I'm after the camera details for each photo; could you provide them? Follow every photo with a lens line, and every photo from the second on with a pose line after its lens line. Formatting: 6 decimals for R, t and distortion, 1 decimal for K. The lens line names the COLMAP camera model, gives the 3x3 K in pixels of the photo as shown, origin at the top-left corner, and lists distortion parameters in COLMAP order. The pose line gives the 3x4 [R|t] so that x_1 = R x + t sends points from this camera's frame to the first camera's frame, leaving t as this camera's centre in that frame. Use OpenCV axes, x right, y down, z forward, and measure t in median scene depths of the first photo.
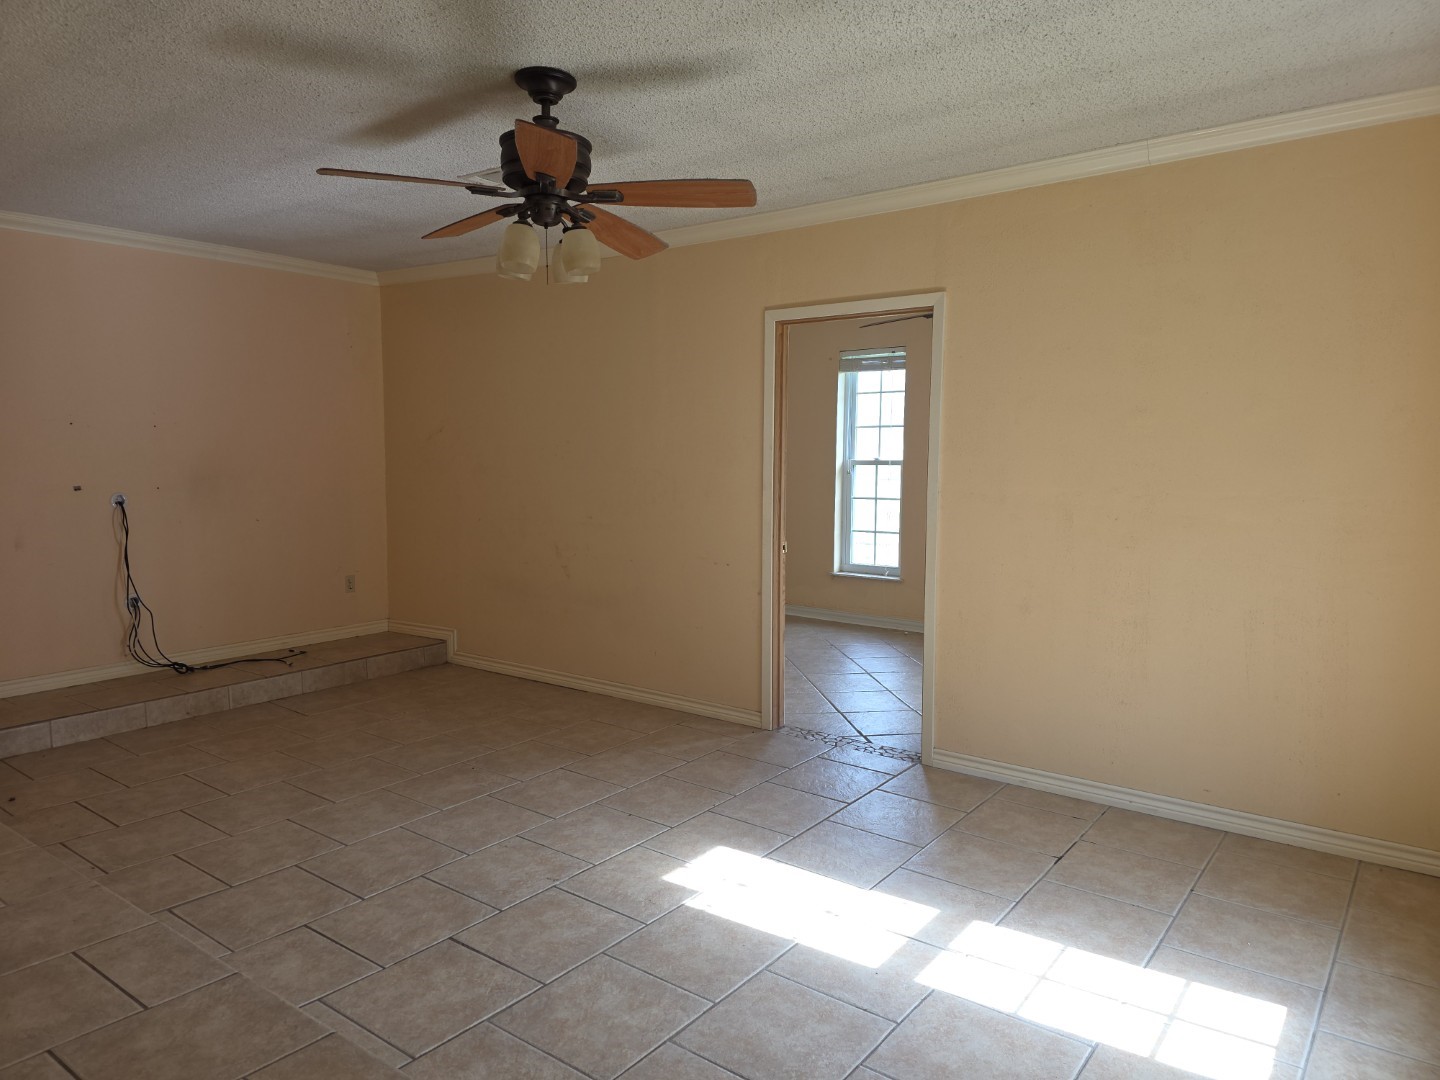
lens RADIAL K [[965.3, 0, 712.5], [0, 965.3, 535.7], [0, 0, 1]] dist [0.049591, -0.000332]
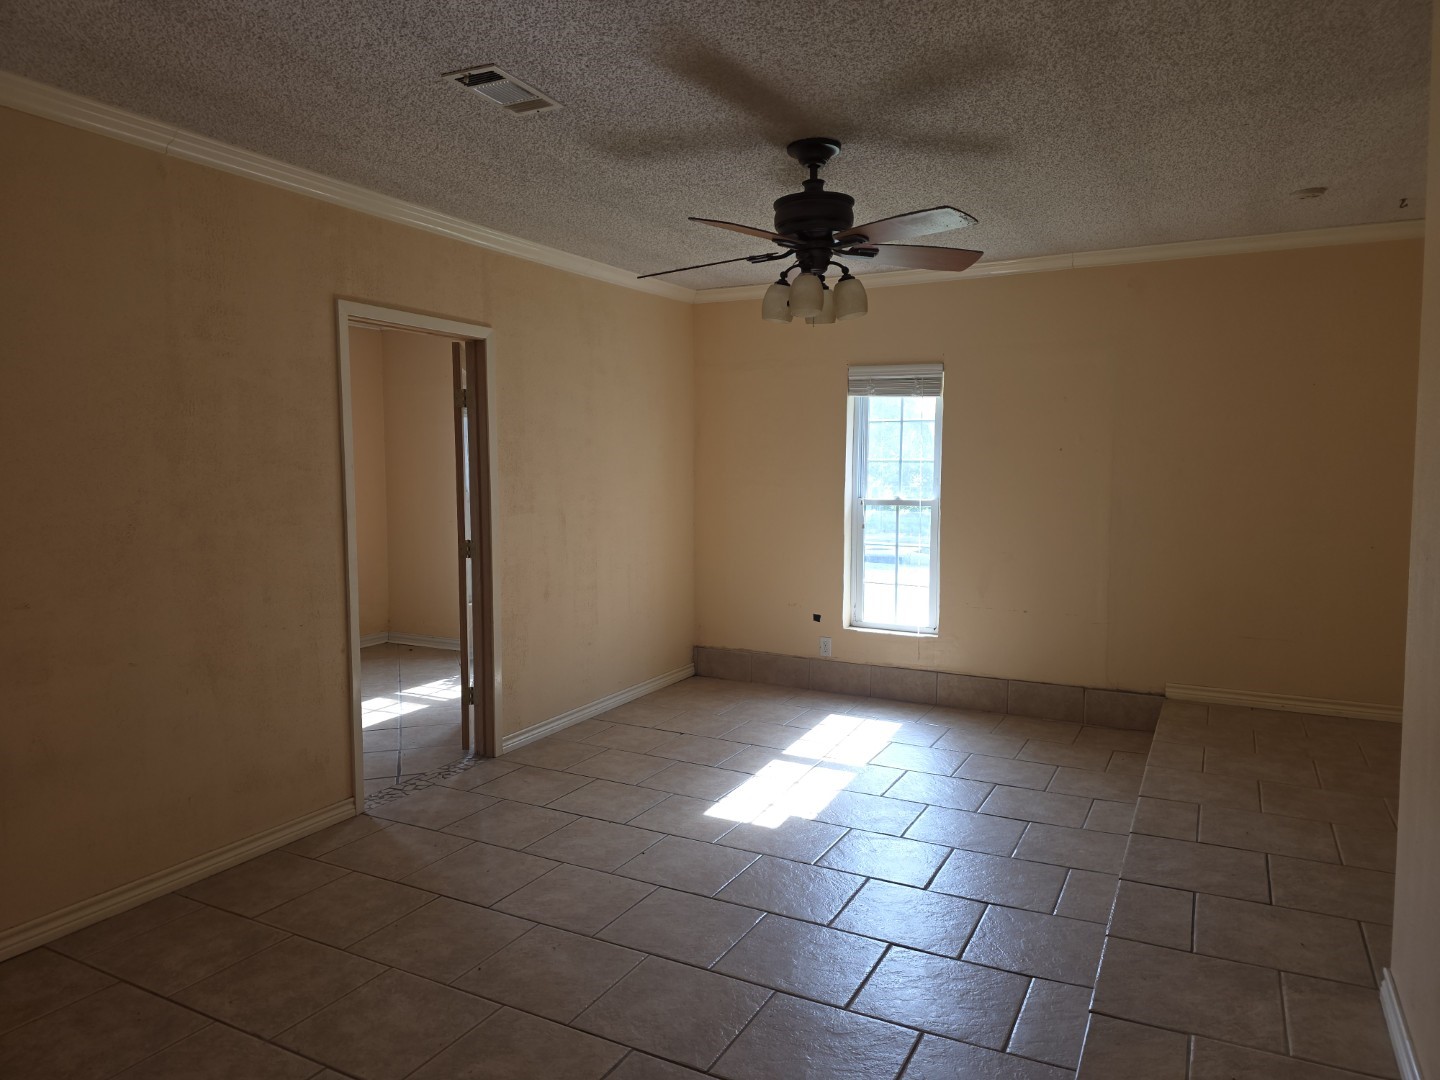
lens RADIAL K [[965.3, 0, 712.5], [0, 965.3, 535.7], [0, 0, 1]] dist [0.049591, -0.000332]
pose [[-0.163048, -0.081915, 0.983212, -1.285823], [0.089675, 0.991192, 0.097451, -0.140907], [-0.982534, 0.104059, -0.154266, 1.325266]]
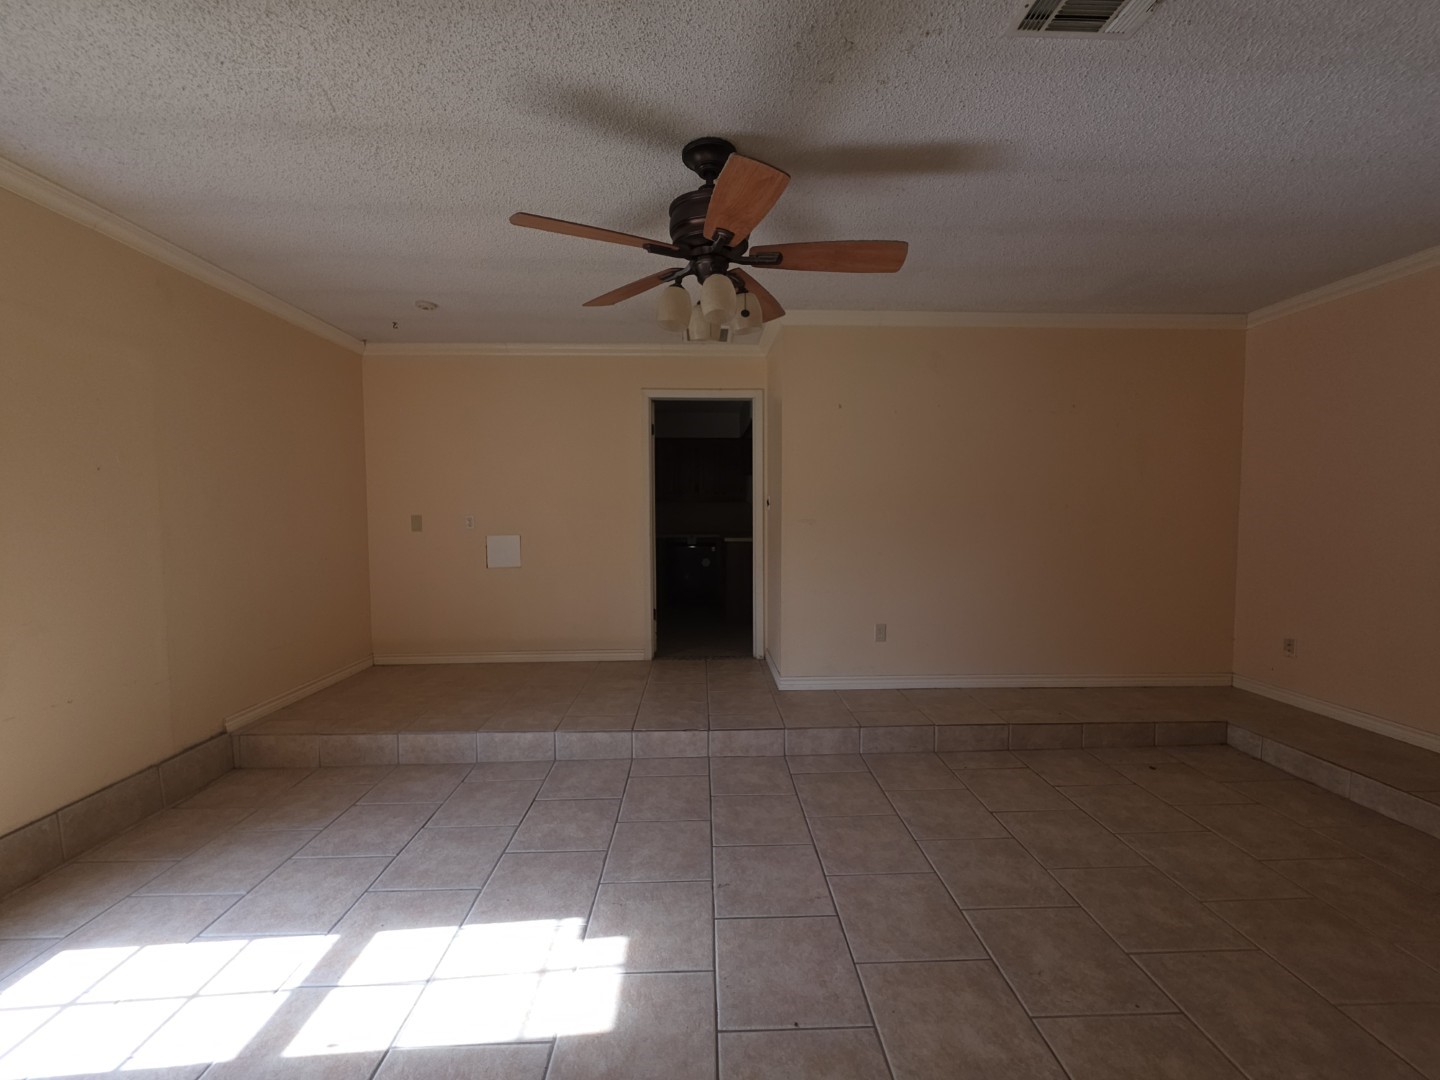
lens RADIAL K [[576.9, 0, 715.4], [0, 576.9, 541.5], [0, 0, 1]] dist [-0.001169, 0.000024]
pose [[-0.781860, 0.031539, -0.622656, 0.244809], [-0.053446, 0.991652, 0.117341, -0.105039], [0.621159, 0.125023, -0.773647, 1.555771]]
